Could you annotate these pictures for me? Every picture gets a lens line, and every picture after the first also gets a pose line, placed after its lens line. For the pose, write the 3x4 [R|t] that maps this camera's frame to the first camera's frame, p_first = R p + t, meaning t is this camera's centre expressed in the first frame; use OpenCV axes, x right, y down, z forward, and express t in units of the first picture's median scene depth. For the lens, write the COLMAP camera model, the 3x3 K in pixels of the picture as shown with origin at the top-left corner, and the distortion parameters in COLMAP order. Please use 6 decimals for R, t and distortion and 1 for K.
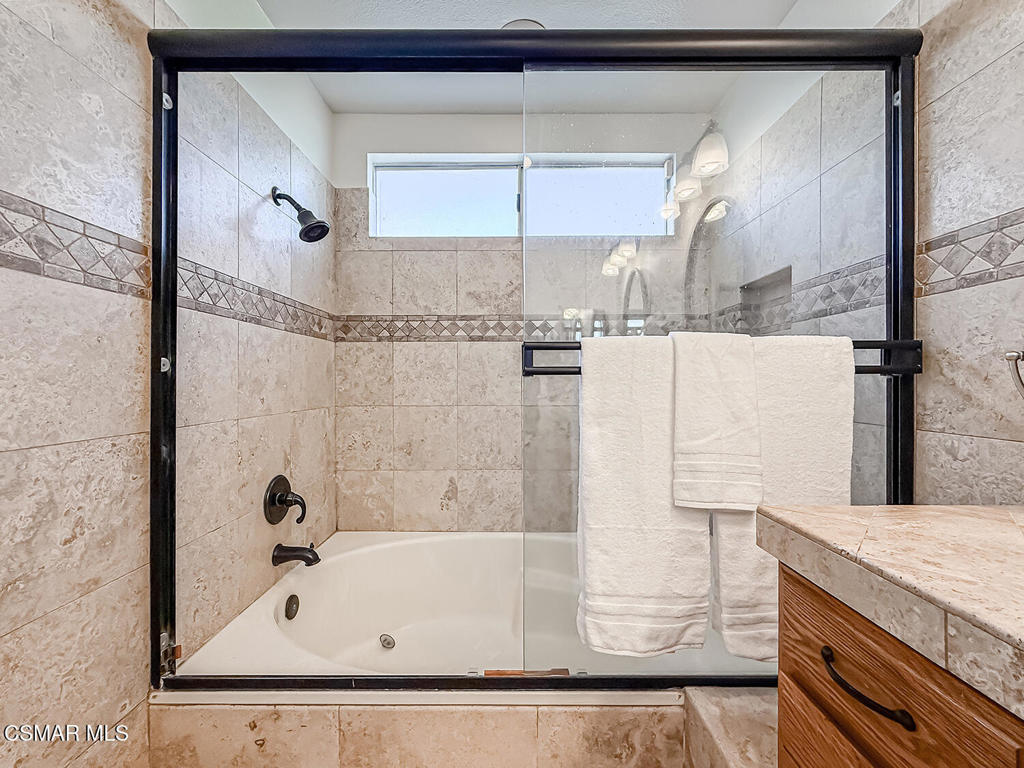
lens RADIAL K [[422.9, 0, 510.6], [0, 422.9, 380.7], [0, 0, 1]] dist [-0.000122, 0.000347]
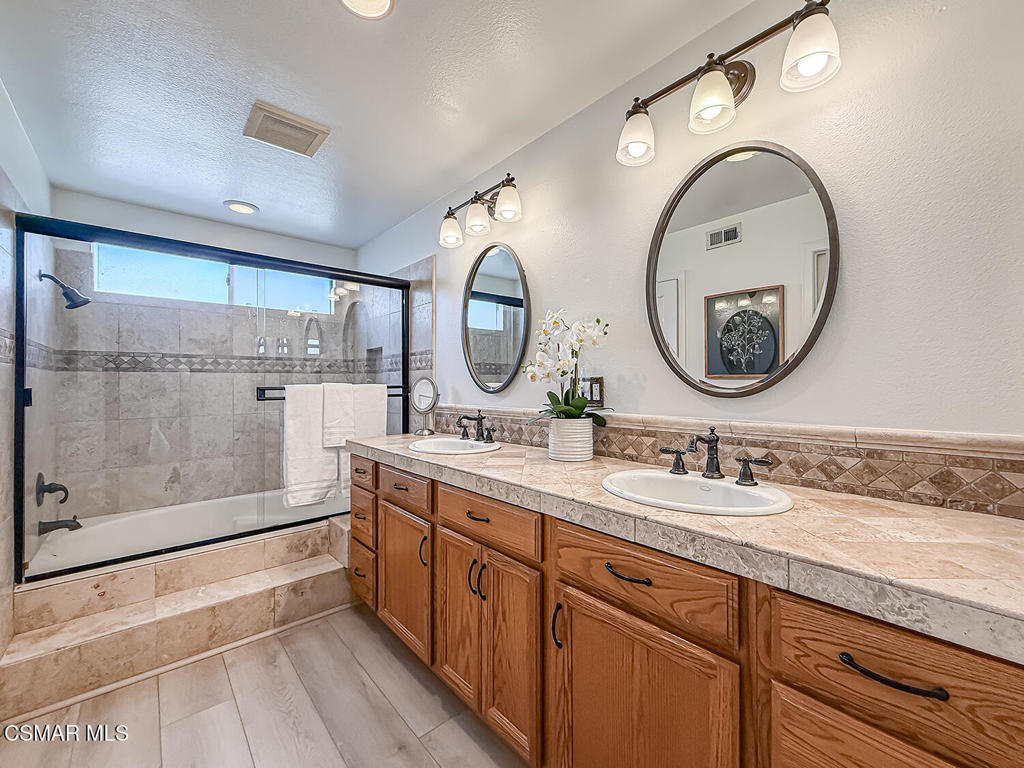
lens RADIAL K [[422.9, 0, 510.6], [0, 422.9, 380.7], [0, 0, 1]] dist [-0.000122, 0.000347]
pose [[0.756793, 0.001239, 0.653654, -0.215930], [0.003944, 0.999971, -0.006461, -0.050043], [-0.653643, 0.007467, 0.756766, -0.830227]]
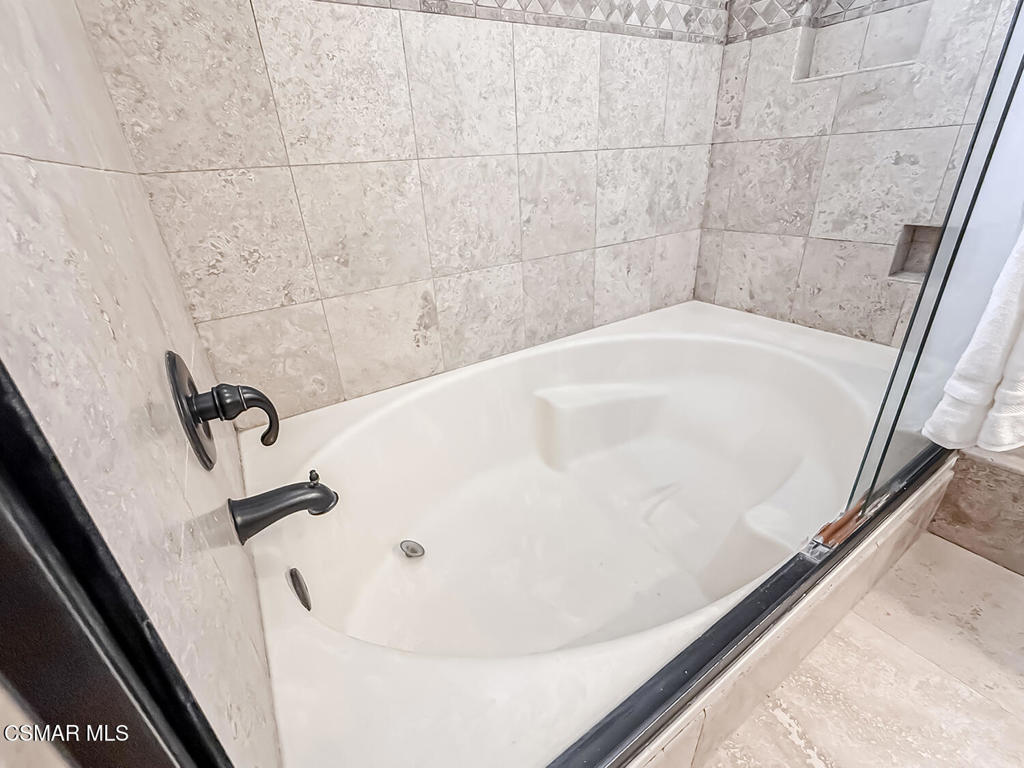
lens RADIAL K [[439.5, 0, 495.5], [0, 439.5, 369.6], [0, 0, 1]] dist [0.001307, 0.000009]
pose [[0.848319, -0.264739, 0.458550, -0.369467], [0.061561, 0.909471, 0.411184, 0.078868], [-0.525895, -0.320586, 0.787819, 0.424375]]
